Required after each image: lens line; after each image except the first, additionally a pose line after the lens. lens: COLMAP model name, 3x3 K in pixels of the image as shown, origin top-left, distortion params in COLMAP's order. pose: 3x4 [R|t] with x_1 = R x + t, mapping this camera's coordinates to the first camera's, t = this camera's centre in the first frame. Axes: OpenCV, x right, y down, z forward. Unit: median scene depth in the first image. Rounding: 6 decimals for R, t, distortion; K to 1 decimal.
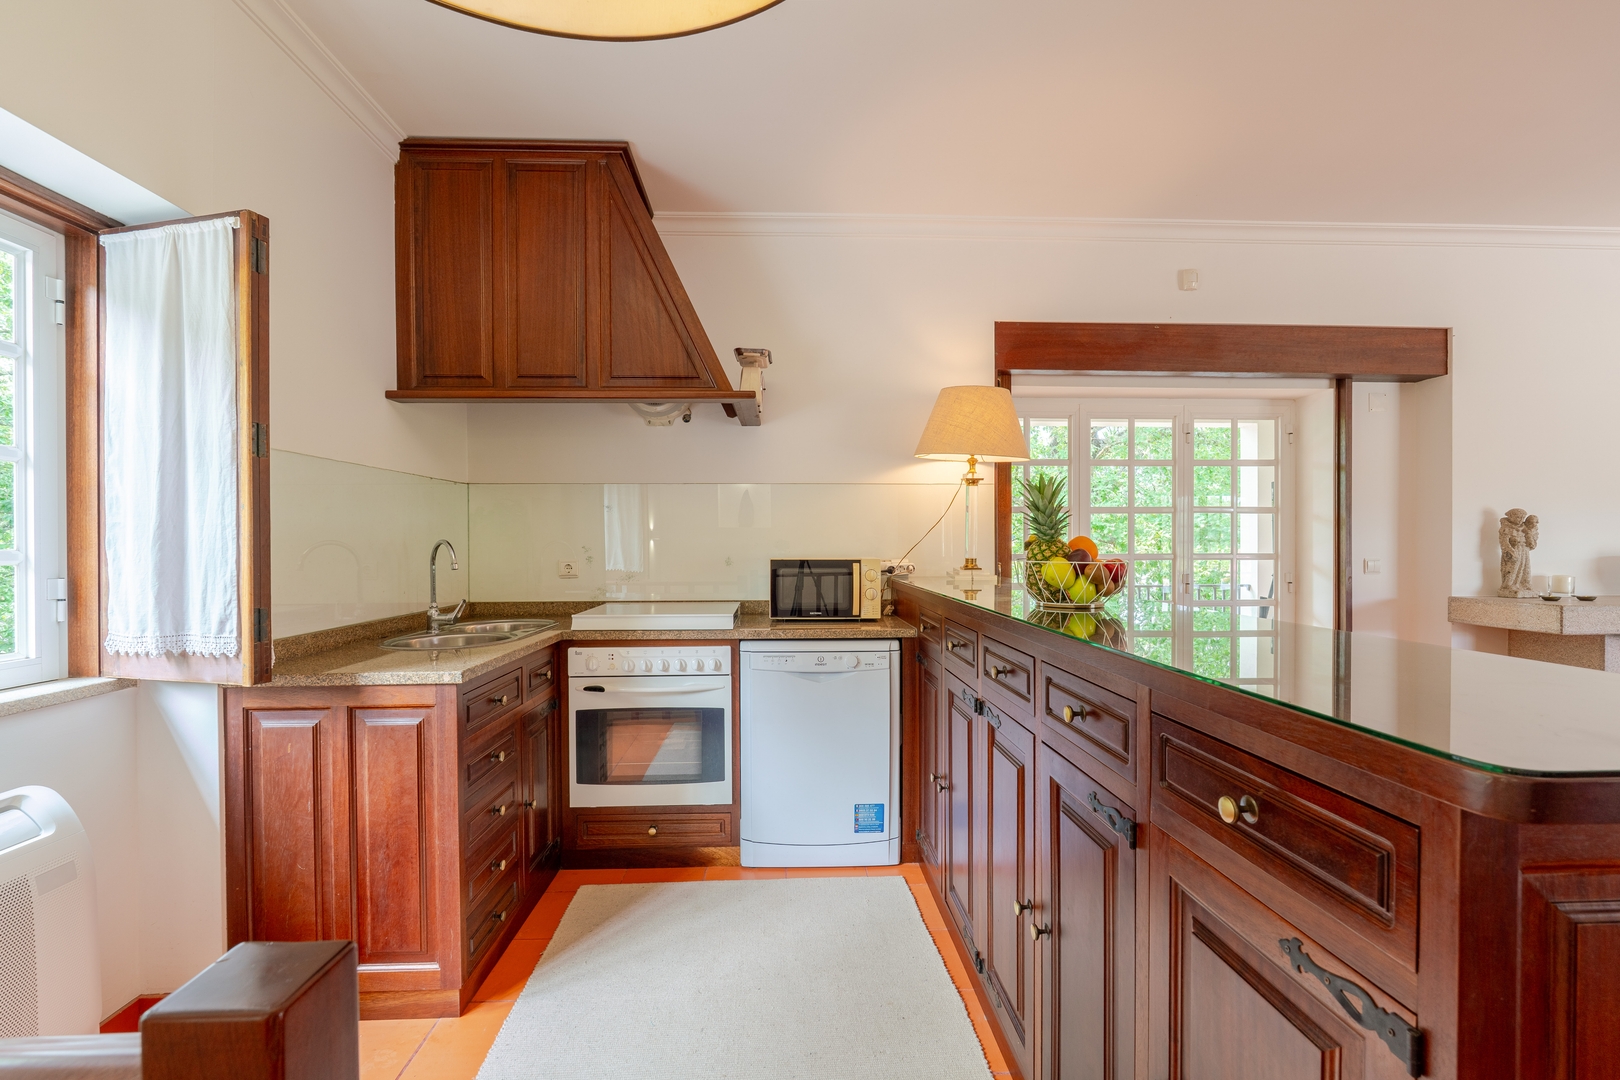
lens RADIAL K [[706.1, 0, 807.1], [0, 706.1, 547.1], [0, 0, 1]] dist [-0.004505, 0.000543]
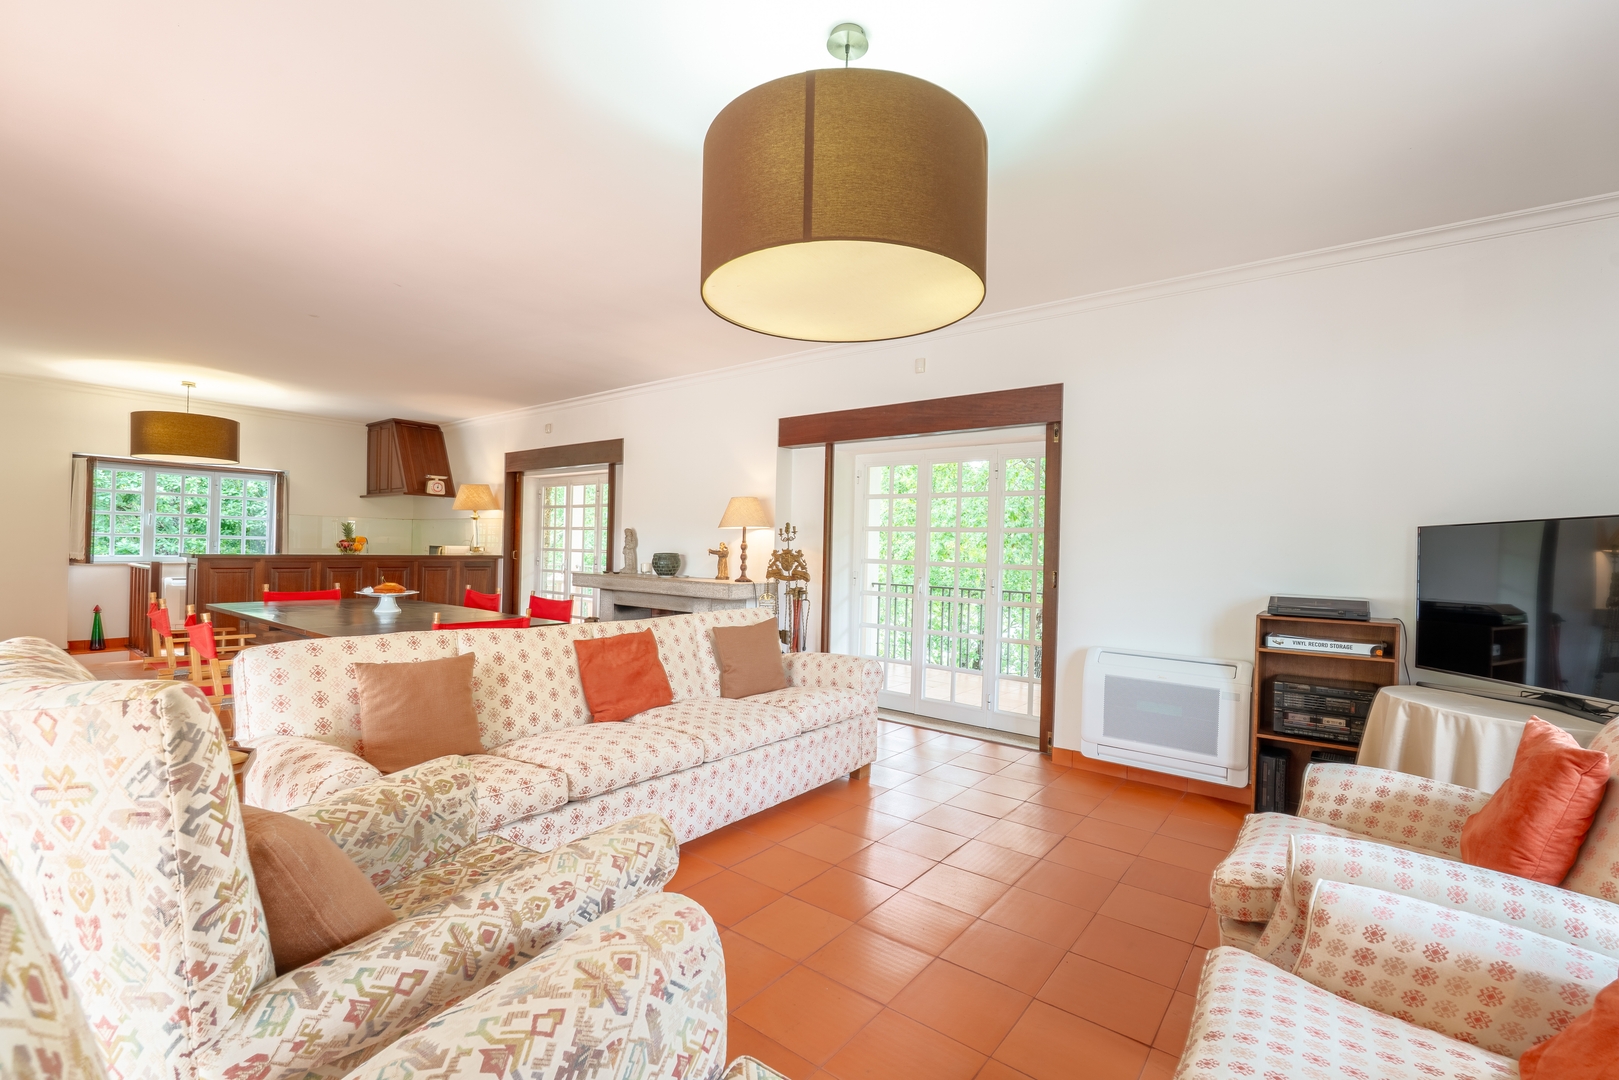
lens RADIAL K [[712.2, 0, 809.2], [0, 712.2, 548.6], [0, 0, 1]] dist [-0.001093, -0.000179]
pose [[0.755455, 0.019390, -0.654913, 3.377295], [-0.026771, 0.999641, -0.001285, -0.010627], [0.654653, 0.018503, 0.755703, -0.229759]]
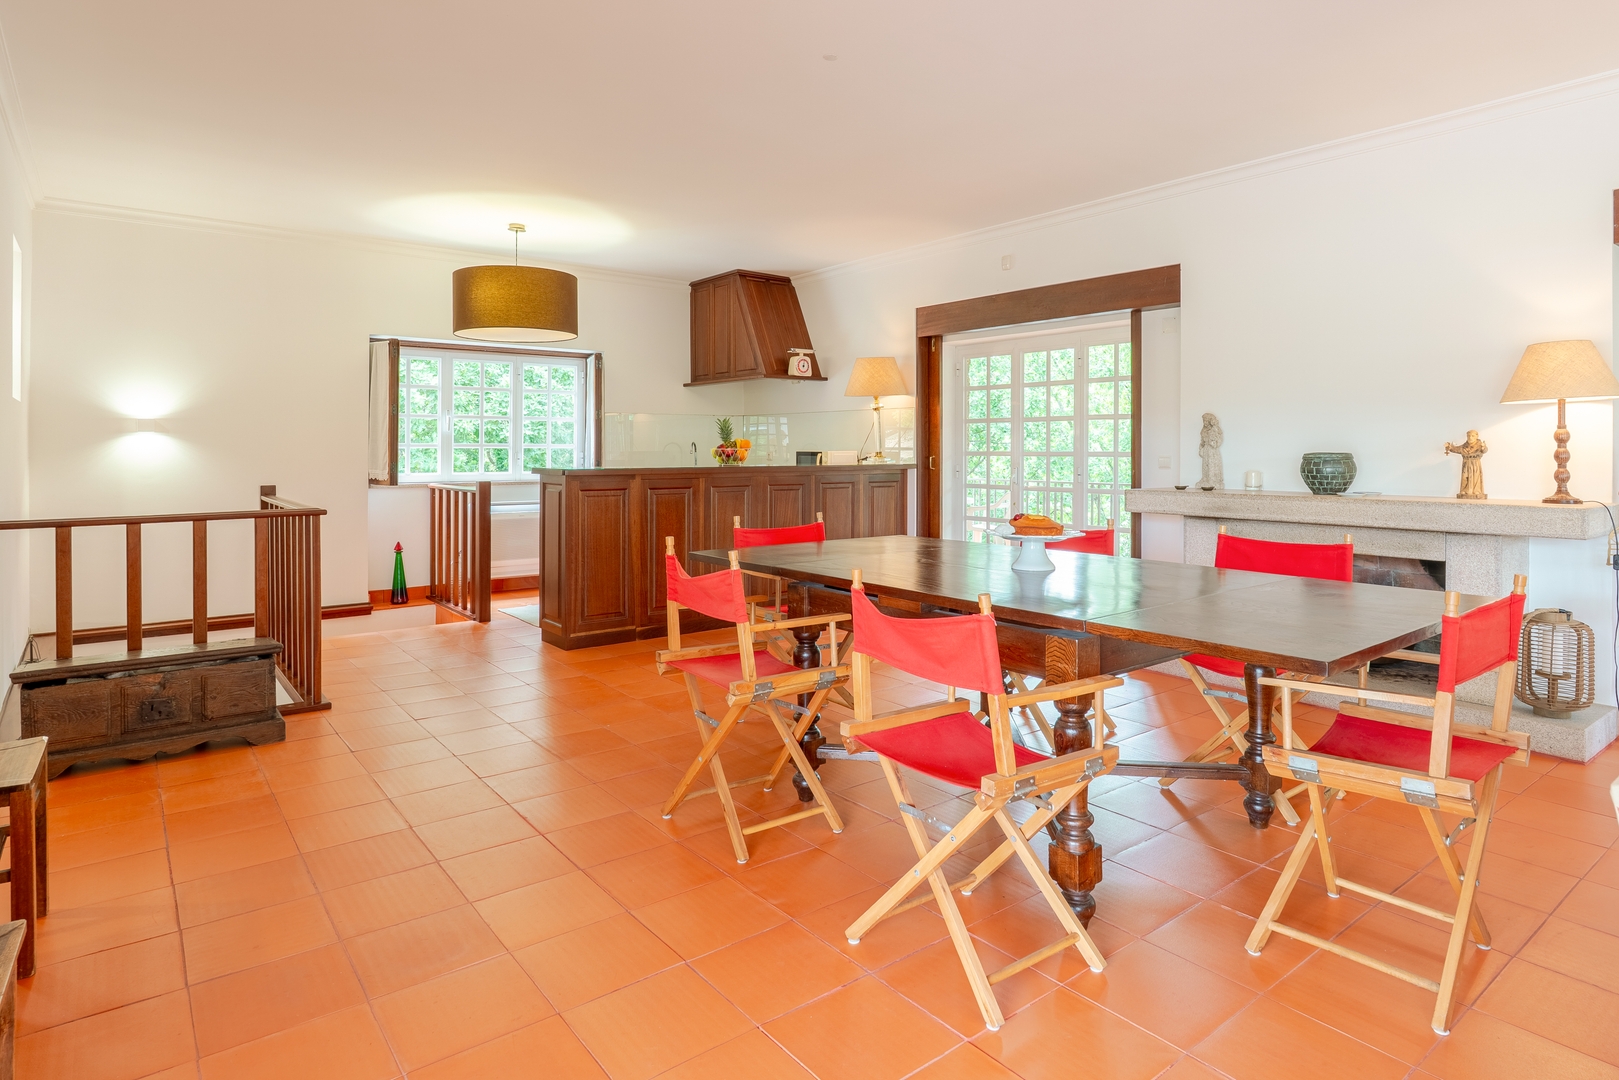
lens RADIAL K [[927.0, 0, 852.1], [0, 927.0, 447.0], [0, 0, 1]] dist [0.000306, -0.000567]
pose [[0.598731, 0.000184, -0.800950, 2.352385], [-0.005057, 0.999981, -0.003551, 0.012951], [0.800934, 0.006177, 0.598720, -0.496745]]
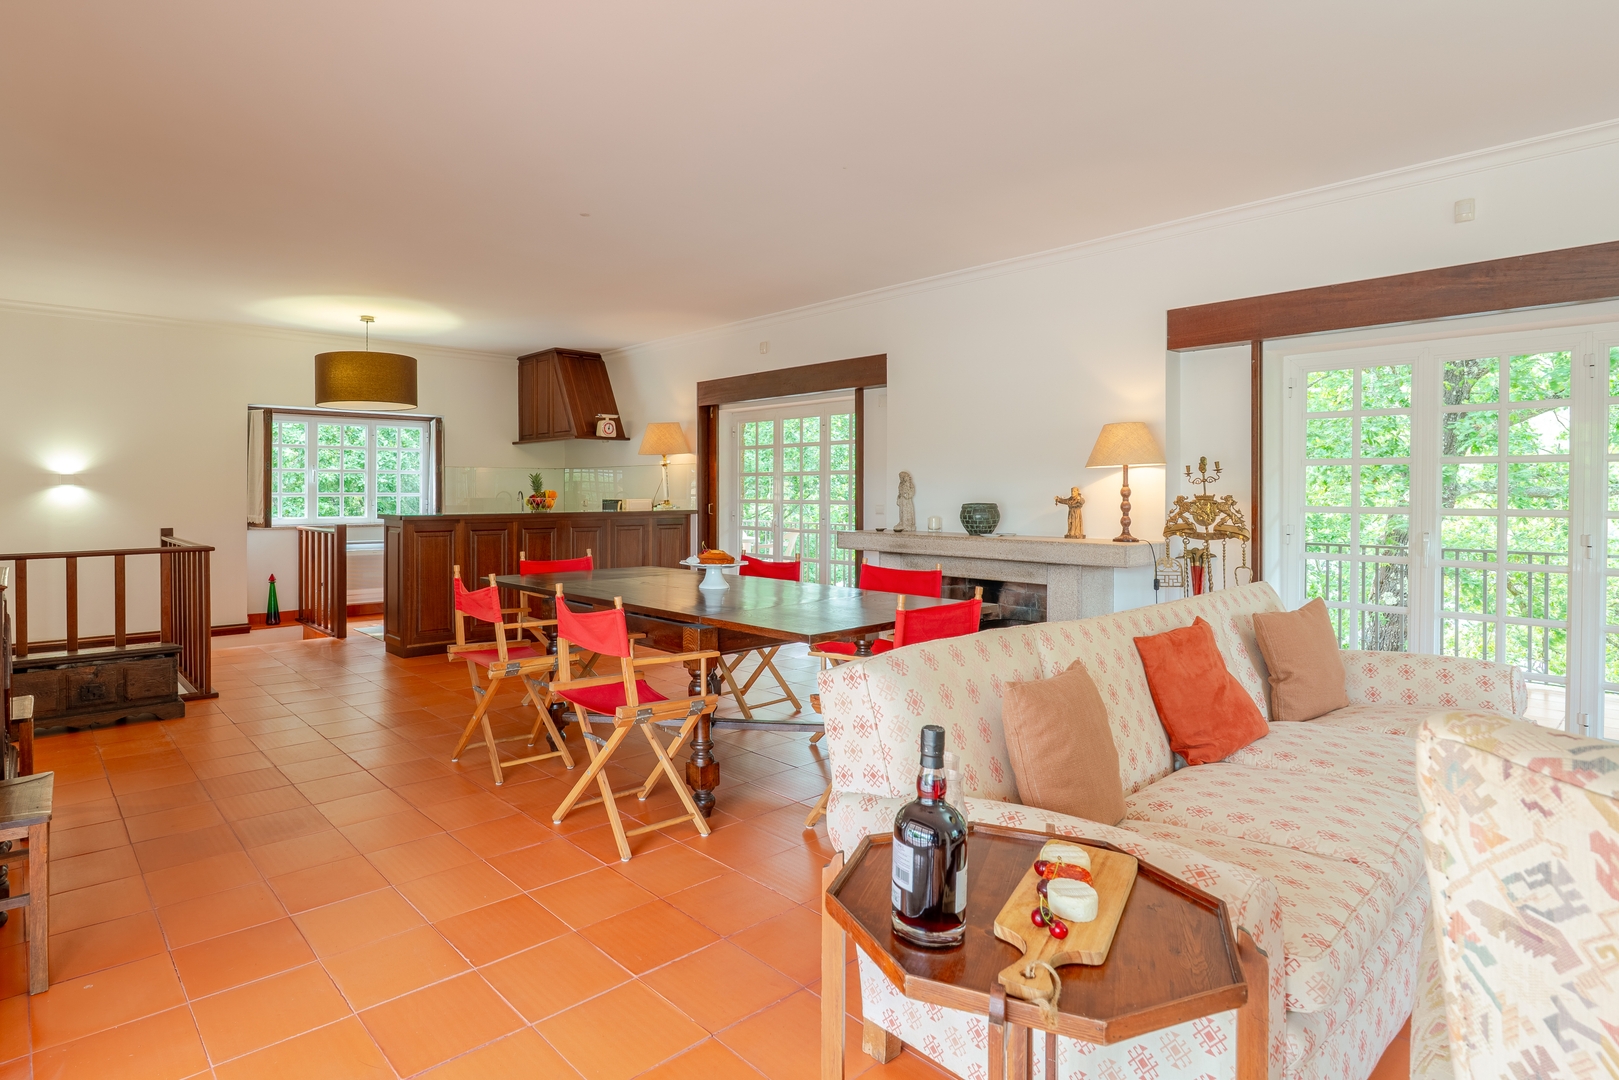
lens RADIAL K [[867.0, 0, 711.1], [0, 867.0, 495.3], [0, 0, 1]] dist [-0.005151, 0.000211]
pose [[0.605721, 0.005191, -0.795660, 2.778729], [-0.005131, 0.999983, 0.002617, -0.008320], [0.795661, 0.002497, 0.605738, -0.558538]]
